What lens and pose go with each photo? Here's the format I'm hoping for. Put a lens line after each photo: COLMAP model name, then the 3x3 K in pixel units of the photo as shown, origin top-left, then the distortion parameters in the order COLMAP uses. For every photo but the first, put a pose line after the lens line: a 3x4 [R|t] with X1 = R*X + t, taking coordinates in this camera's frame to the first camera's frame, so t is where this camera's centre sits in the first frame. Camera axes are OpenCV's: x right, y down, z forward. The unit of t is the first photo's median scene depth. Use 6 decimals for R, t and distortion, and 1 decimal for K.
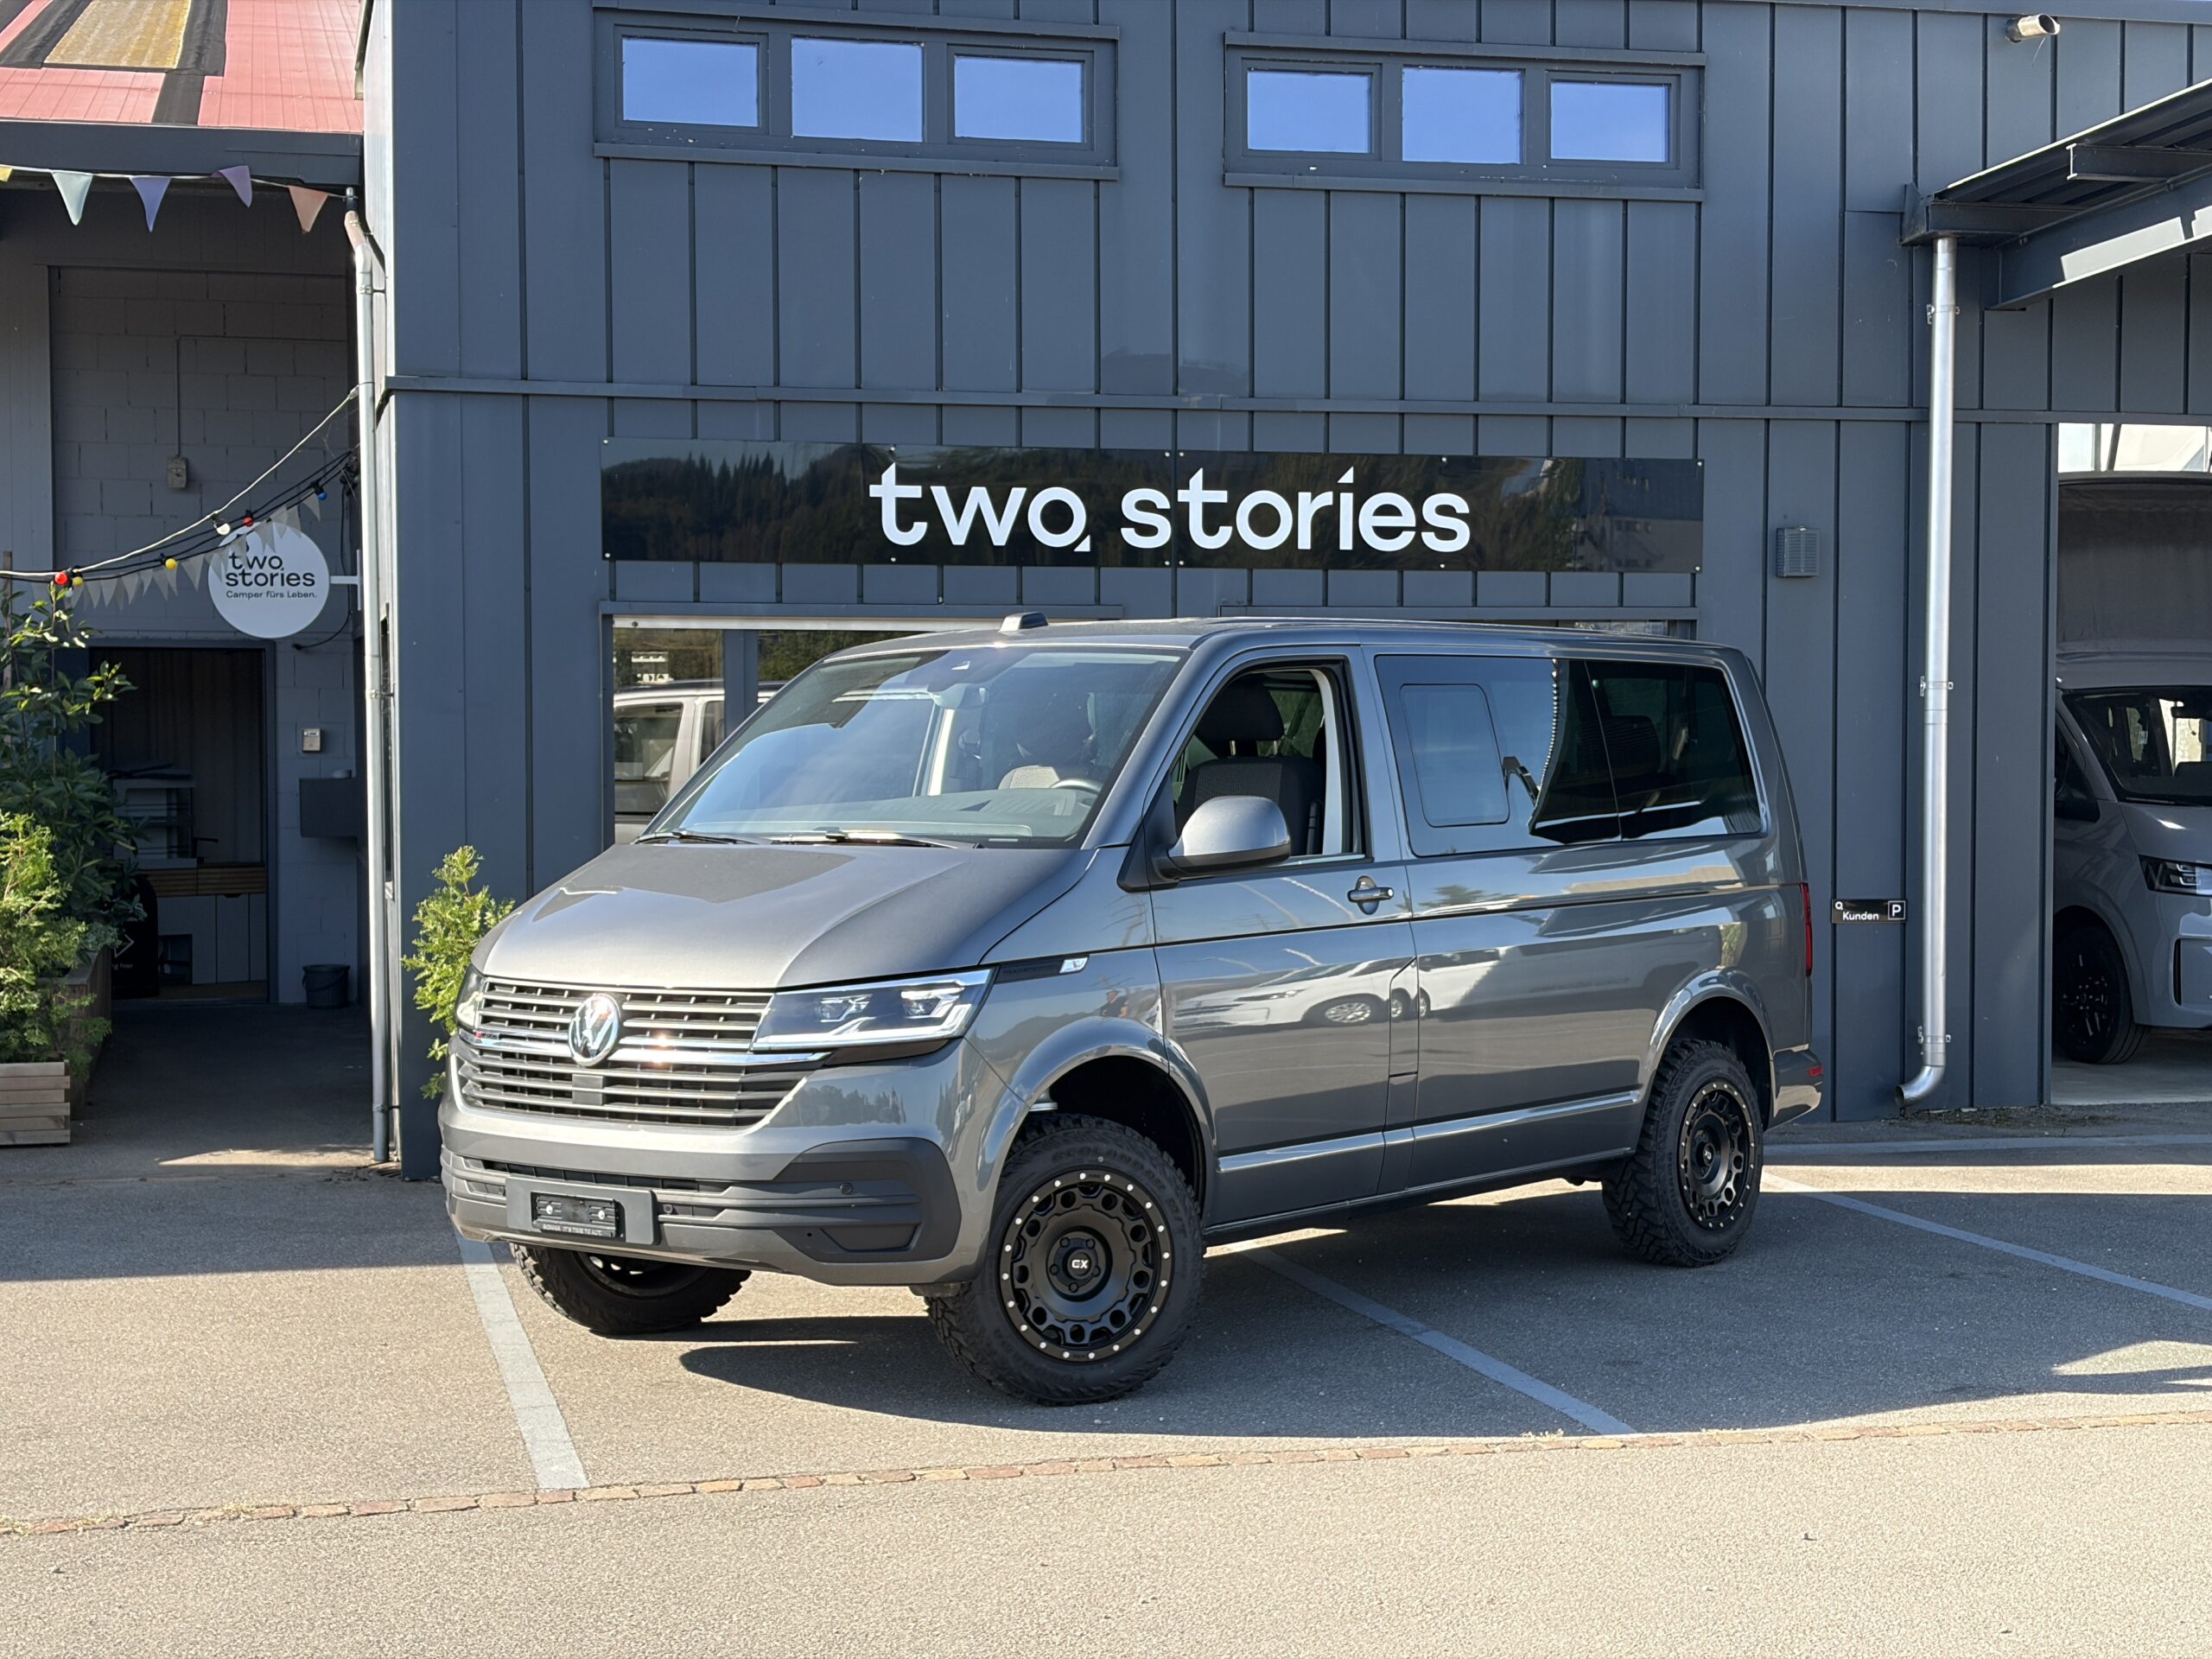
lens RADIAL K [[3342.0, 0, 1070.5], [0, 3342.0, 839.7], [0, 0, 1]] dist [0.246154, -0.934697]
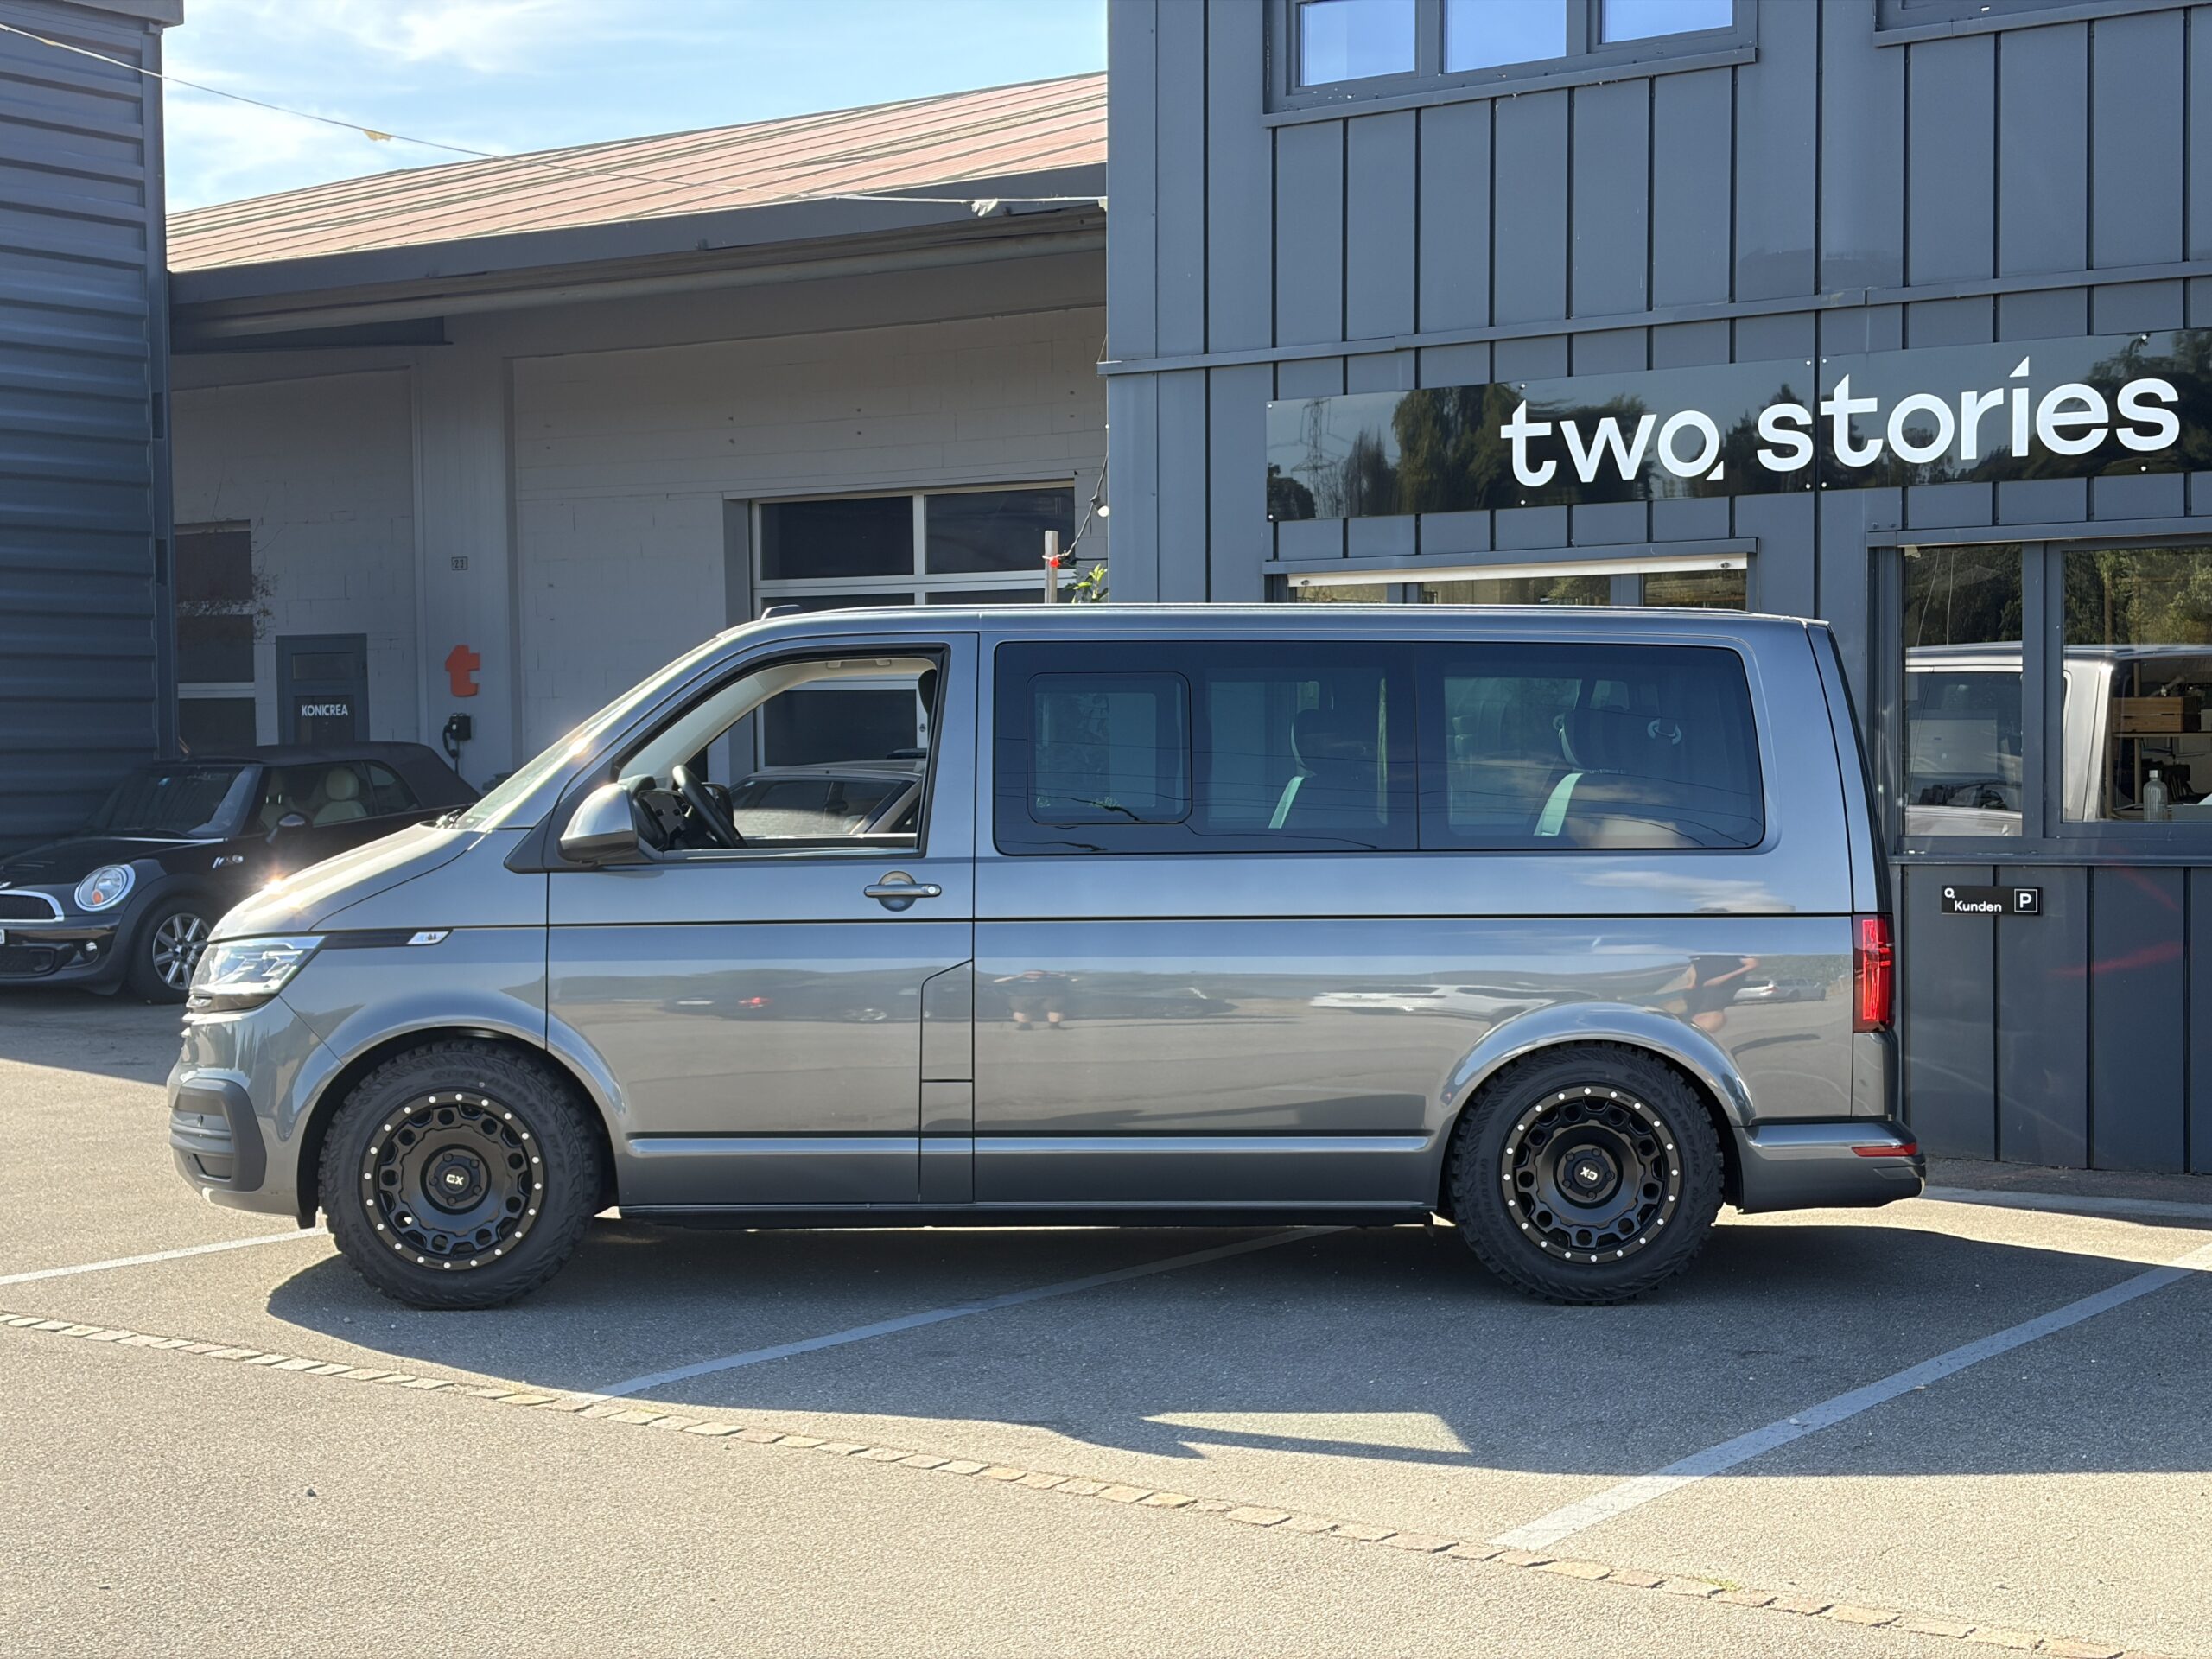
lens RADIAL K [[3342.0, 0, 1070.5], [0, 3342.0, 839.7], [0, 0, 1]] dist [0.246154, -0.934697]
pose [[0.652894, 0.021346, -0.757149, 0.577711], [-0.013967, 0.999772, 0.016141, -0.001358], [0.757321, 0.000037, 0.653043, 0.272819]]
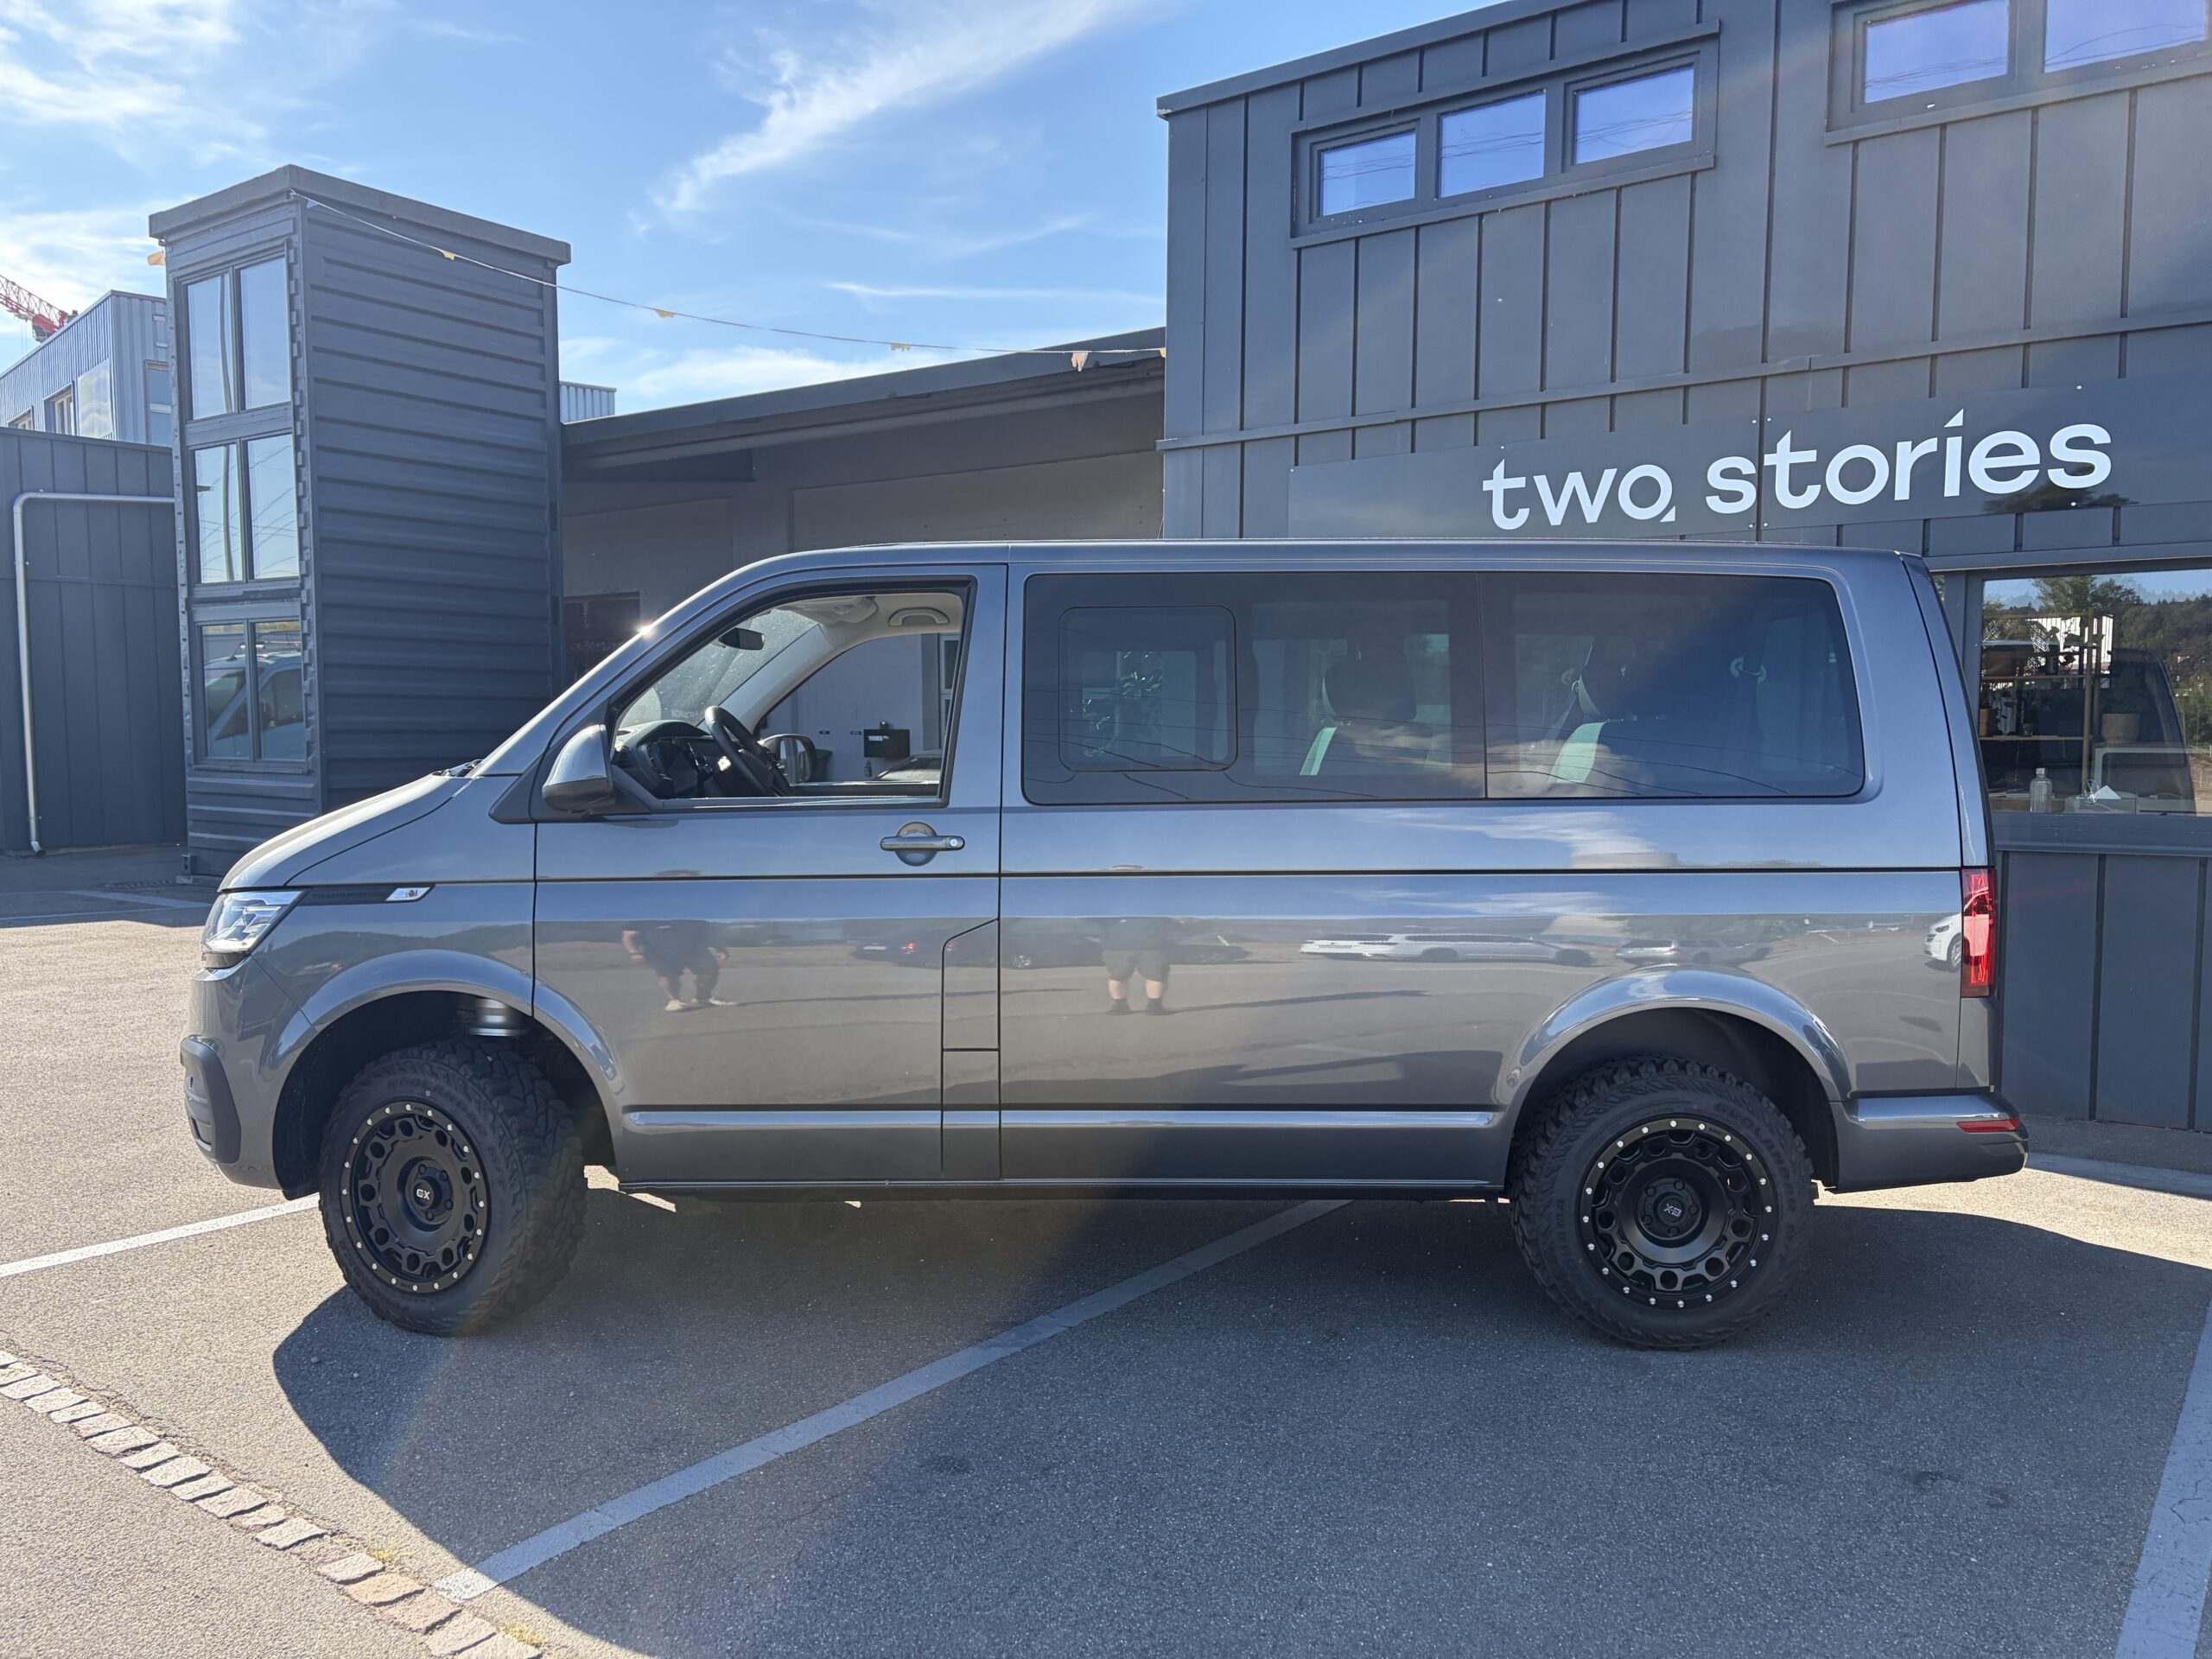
lens RADIAL K [[1678.7, 0, 1106.0], [0, 1678.7, 829.5], [0, 0, 1]] dist [-0.009797, 0.072504]
pose [[0.635297, 0.051287, -0.770563, 0.311120], [-0.026866, 0.998656, 0.044319, -0.005582], [0.771800, -0.007454, 0.635821, 0.509101]]
